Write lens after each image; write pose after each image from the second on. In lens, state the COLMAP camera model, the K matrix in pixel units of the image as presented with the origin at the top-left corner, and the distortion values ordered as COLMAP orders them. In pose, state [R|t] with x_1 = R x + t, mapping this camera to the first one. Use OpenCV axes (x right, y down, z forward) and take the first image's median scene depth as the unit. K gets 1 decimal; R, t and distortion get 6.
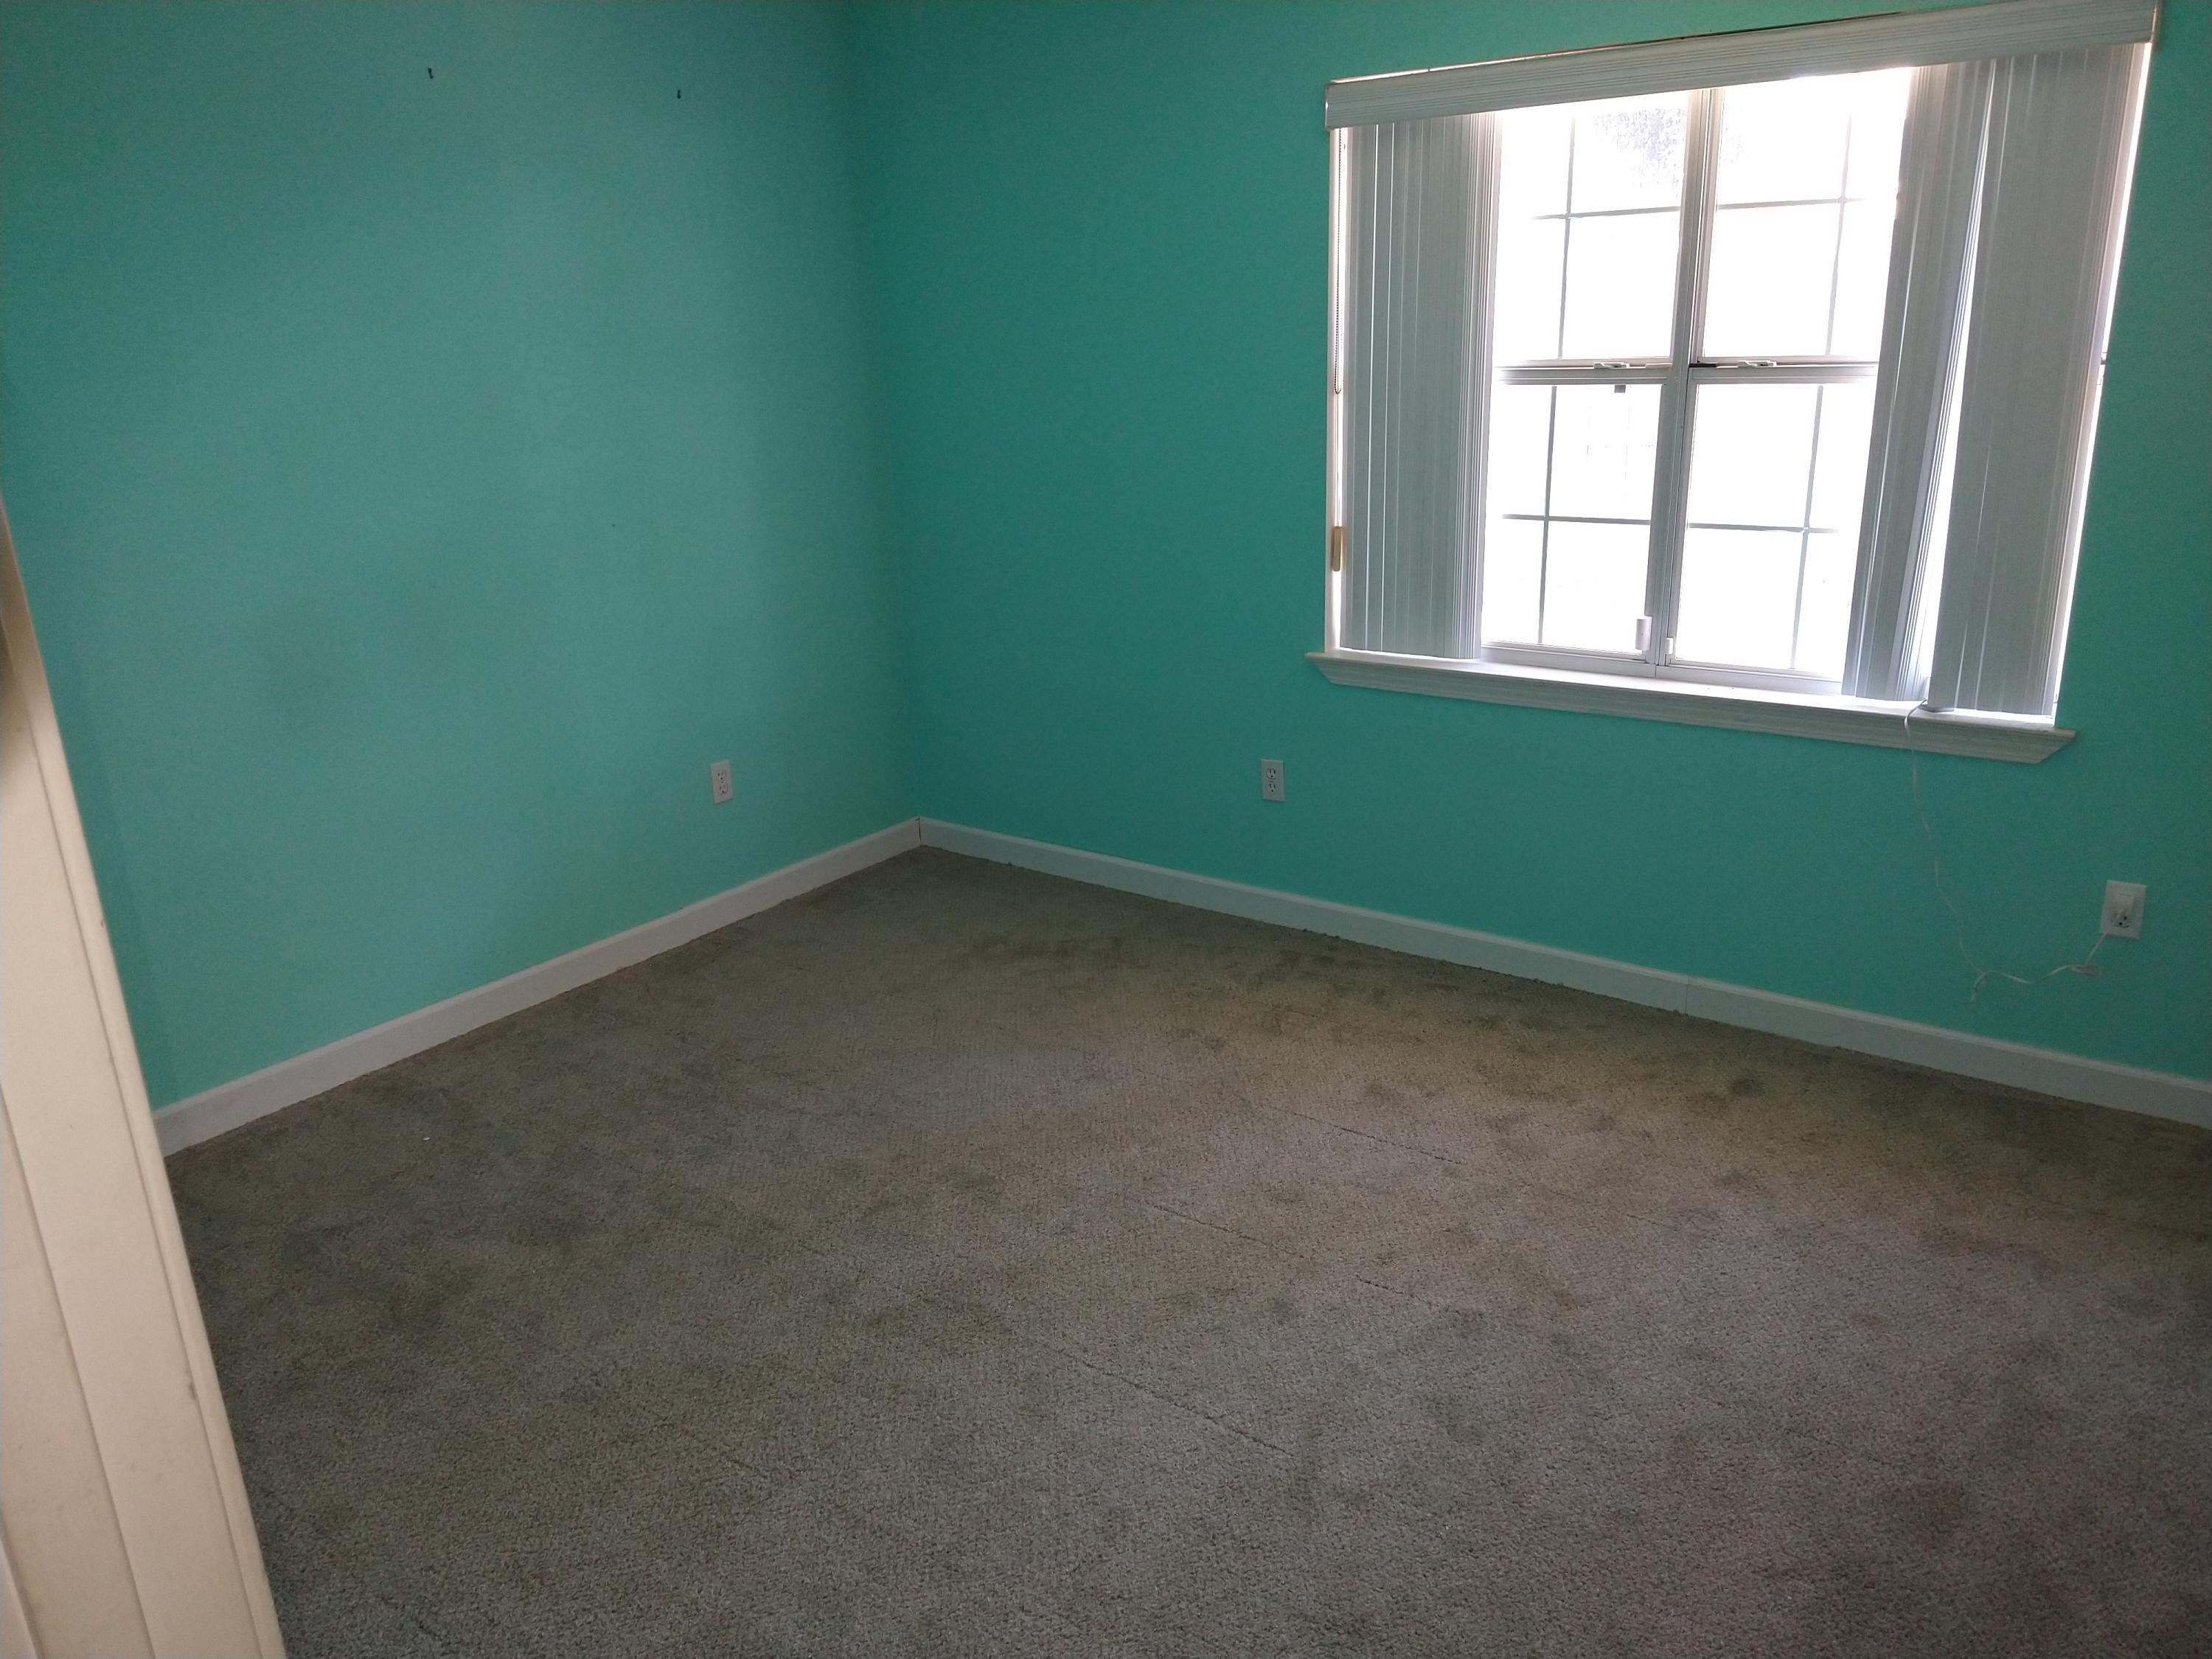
lens RADIAL K [[1640.6, 0, 1104.2], [0, 1640.6, 833.5], [0, 0, 1]] dist [0.082411, -0.094229]
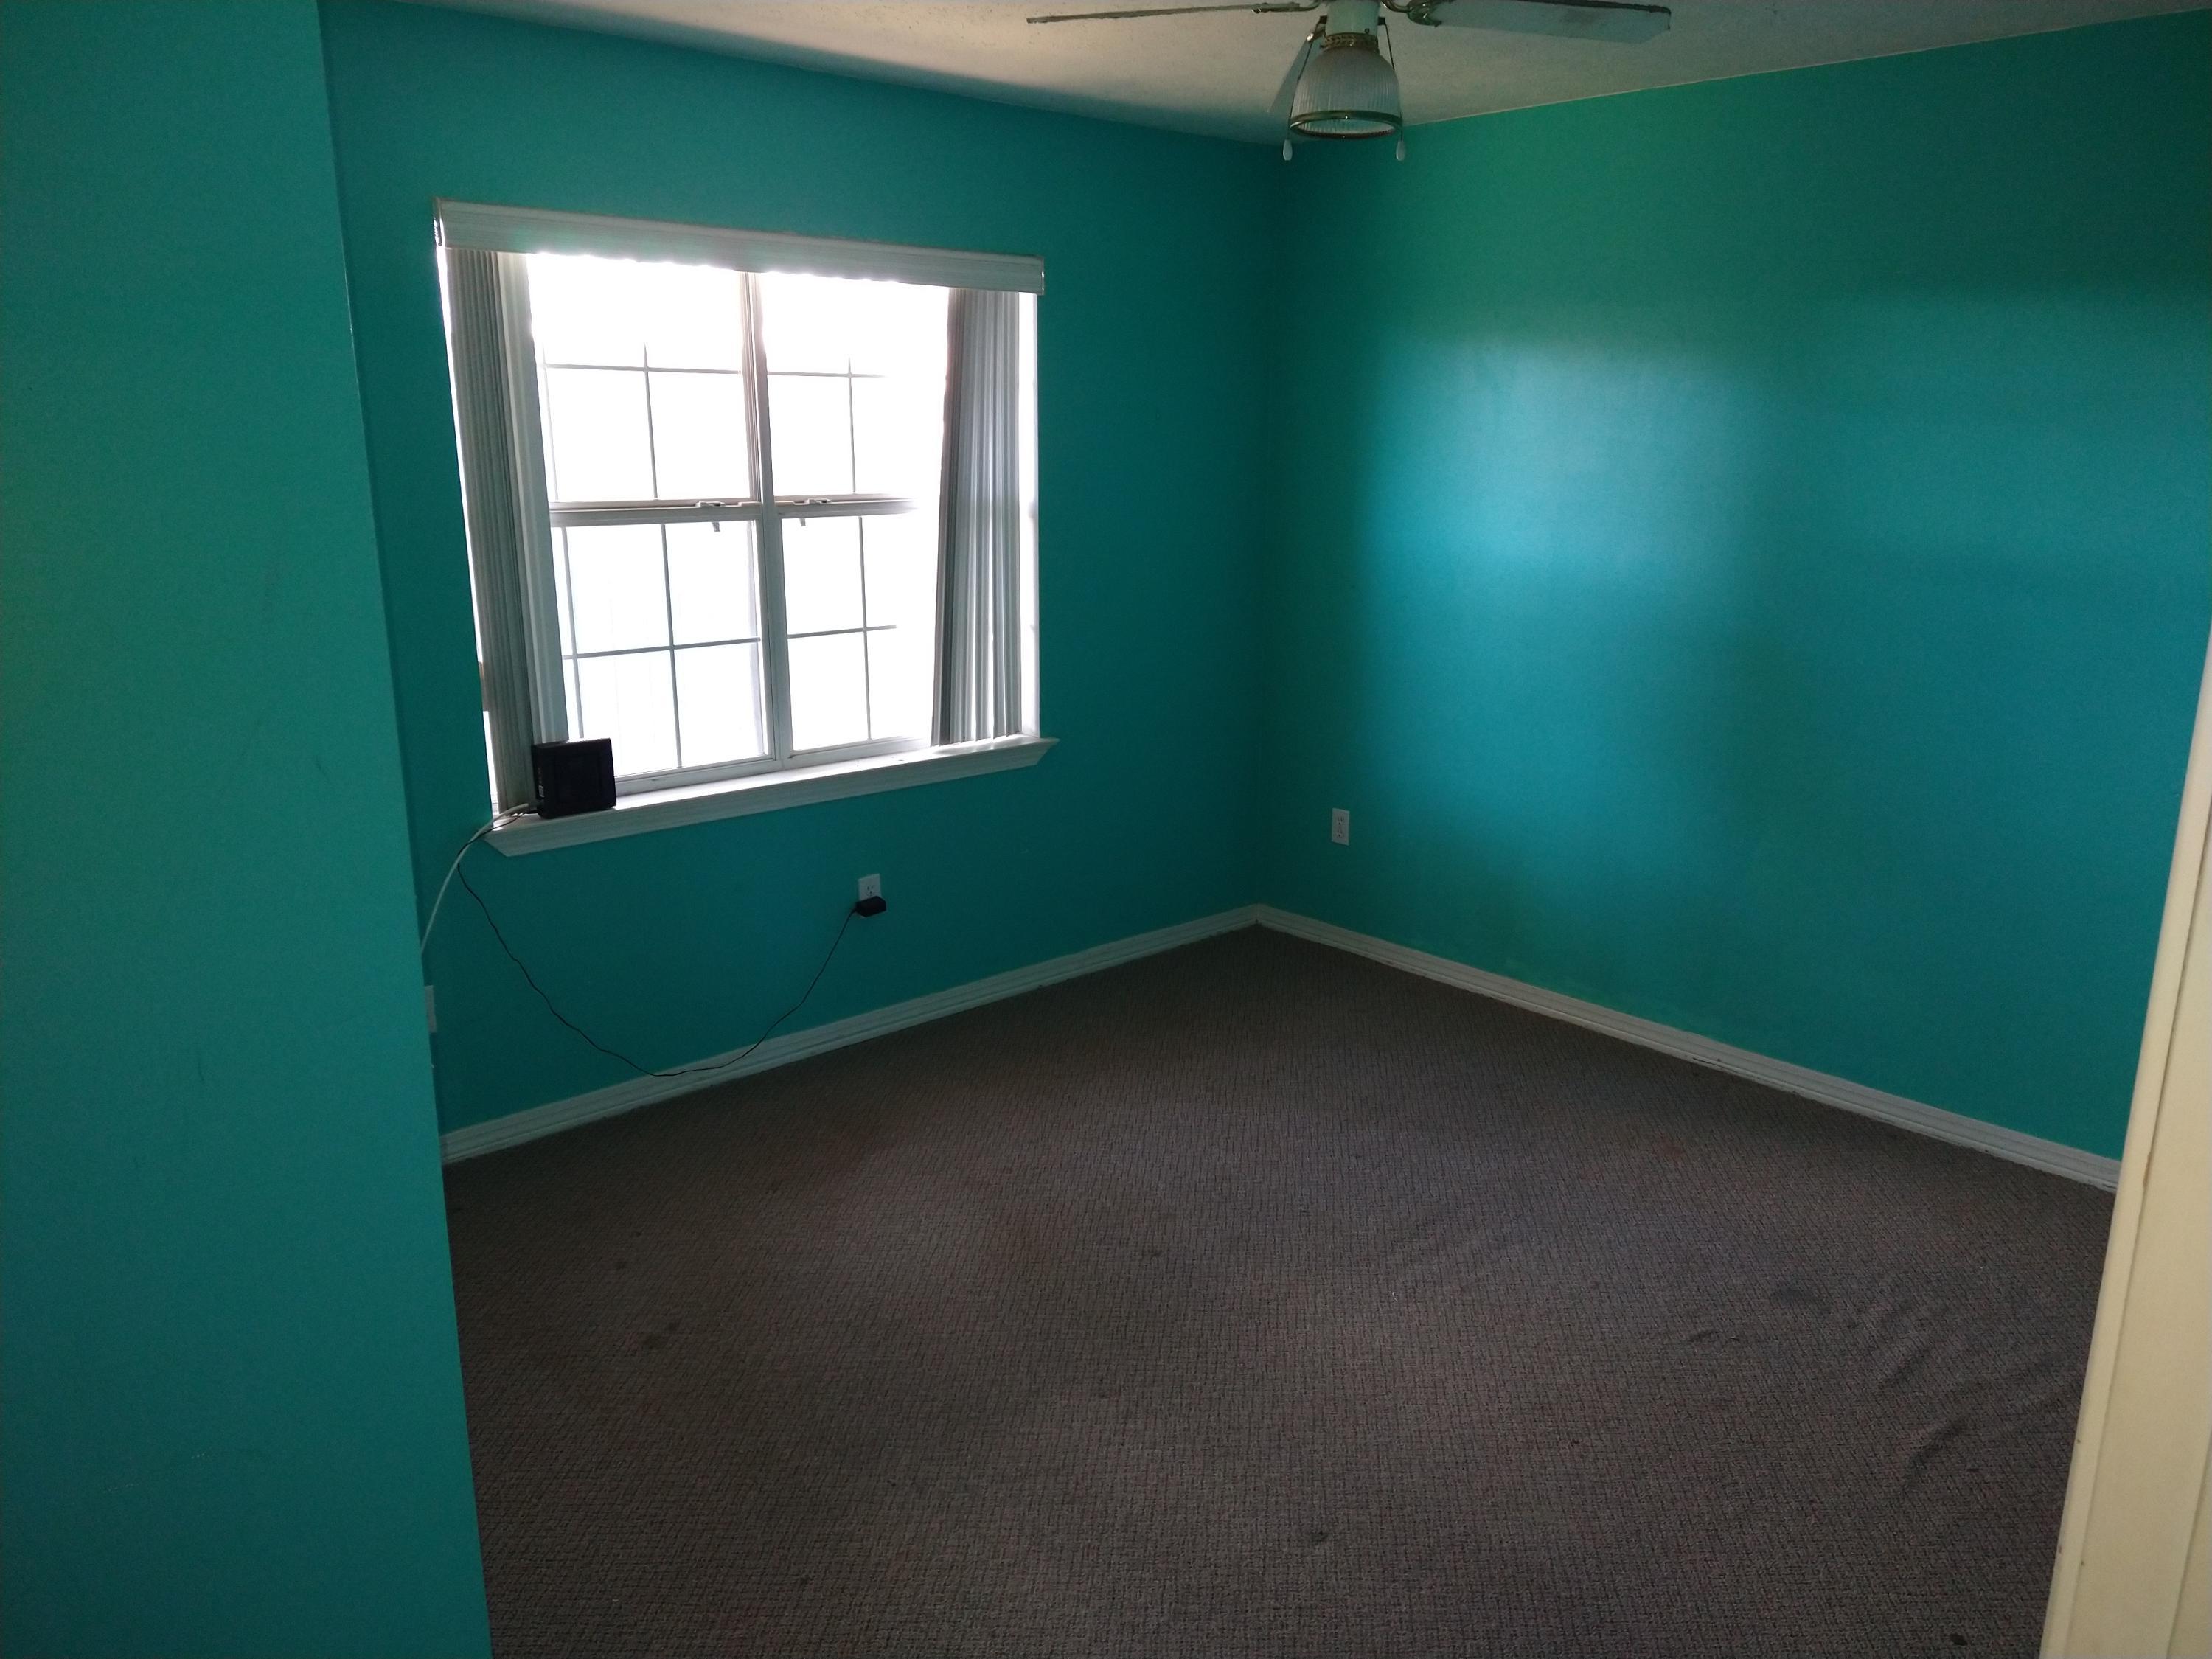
lens RADIAL K [[1640.6, 0, 1104.8], [0, 1640.6, 831.1], [0, 0, 1]] dist [0.082411, -0.094229]
pose [[0.231213, -0.206193, 0.950802, -0.740497], [0.295456, 0.946010, 0.133305, -0.147405], [-0.926955, 0.250099, 0.279651, 0.508469]]
